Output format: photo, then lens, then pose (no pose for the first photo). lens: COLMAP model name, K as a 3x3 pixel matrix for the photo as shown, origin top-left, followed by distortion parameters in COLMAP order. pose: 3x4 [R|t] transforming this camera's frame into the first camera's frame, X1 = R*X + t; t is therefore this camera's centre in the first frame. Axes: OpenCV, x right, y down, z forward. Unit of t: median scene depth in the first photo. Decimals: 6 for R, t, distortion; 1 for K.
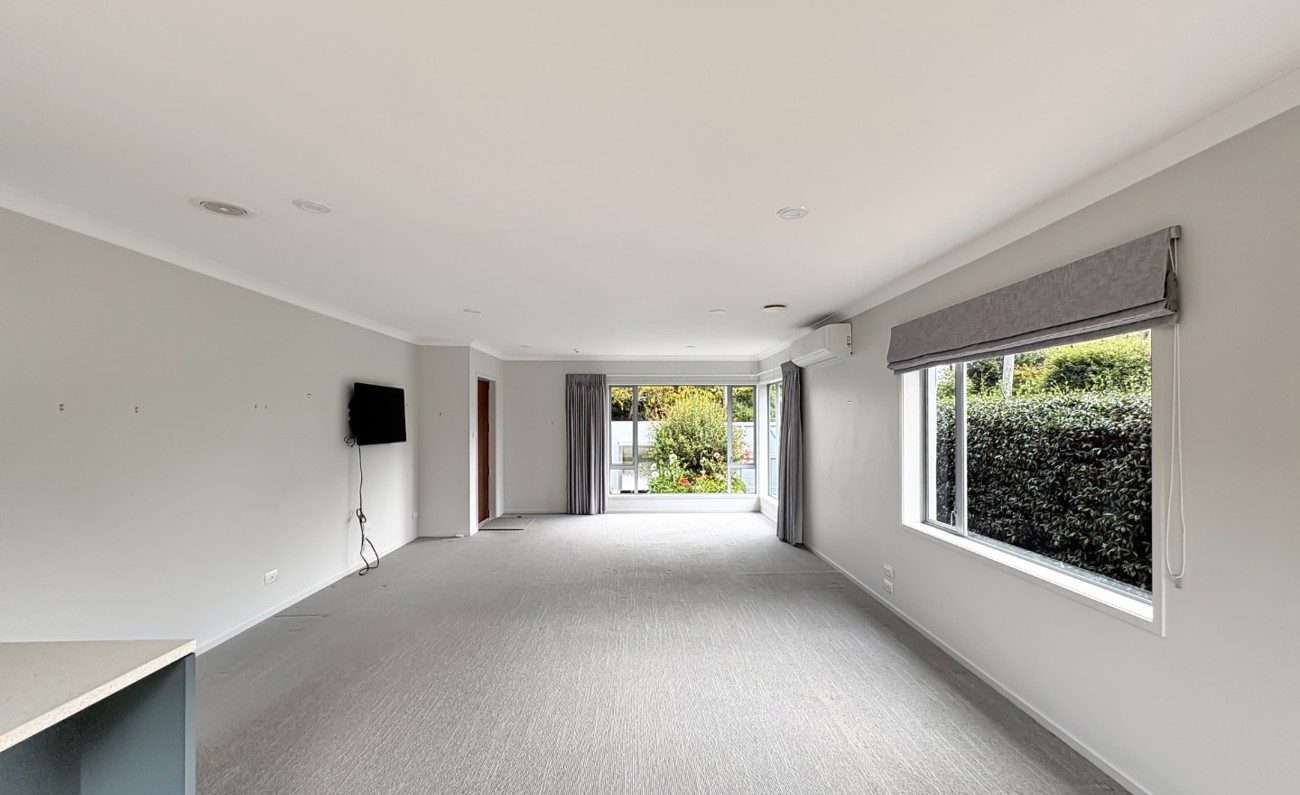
lens RADIAL K [[527.6, 0, 647.4], [0, 527.6, 401.0], [0, 0, 1]] dist [-0.000908, -0.000190]
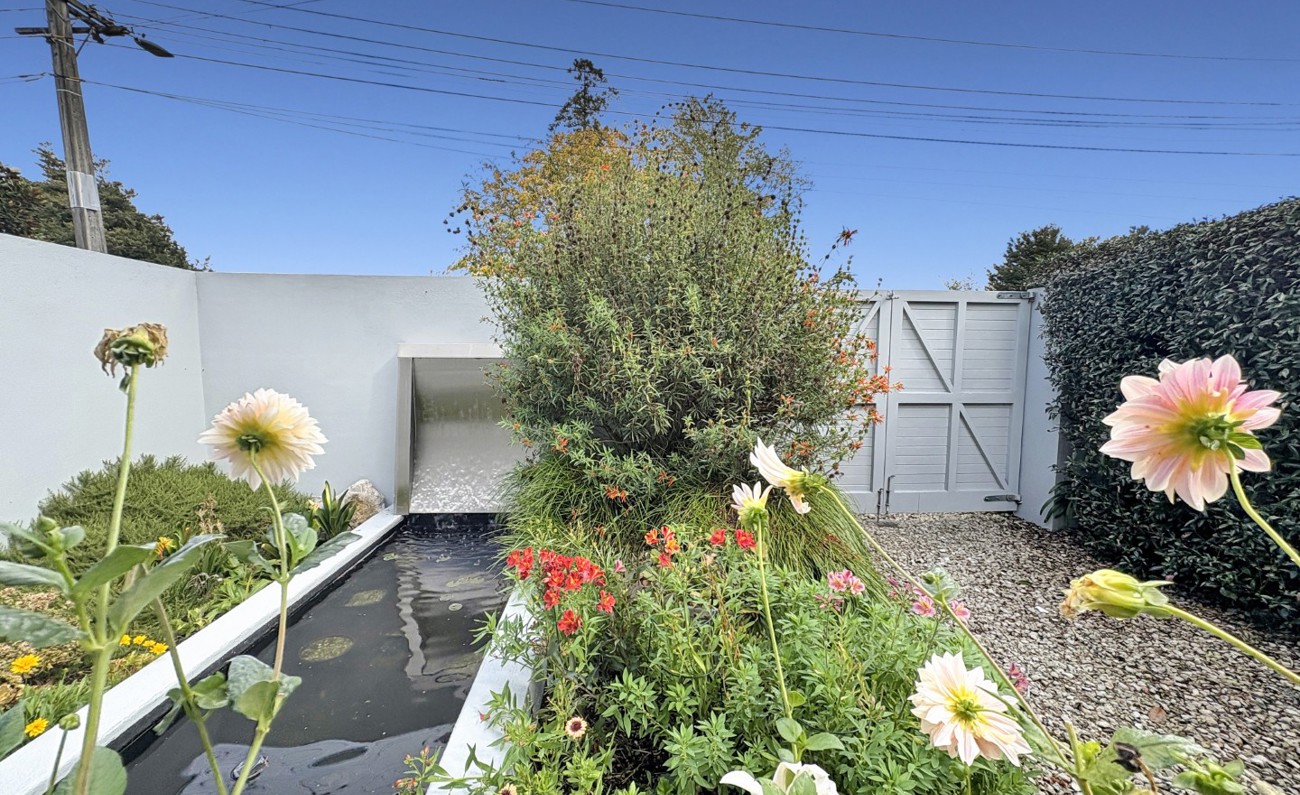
lens RADIAL K [[527.6, 0, 647.4], [0, 527.6, 401.0], [0, 0, 1]] dist [-0.000908, -0.000190]
pose [[0.998834, 0.008616, 0.047511, 0.074037], [-0.014416, 0.992287, 0.123120, 0.079456], [-0.046084, -0.123662, 0.991254, 0.784884]]
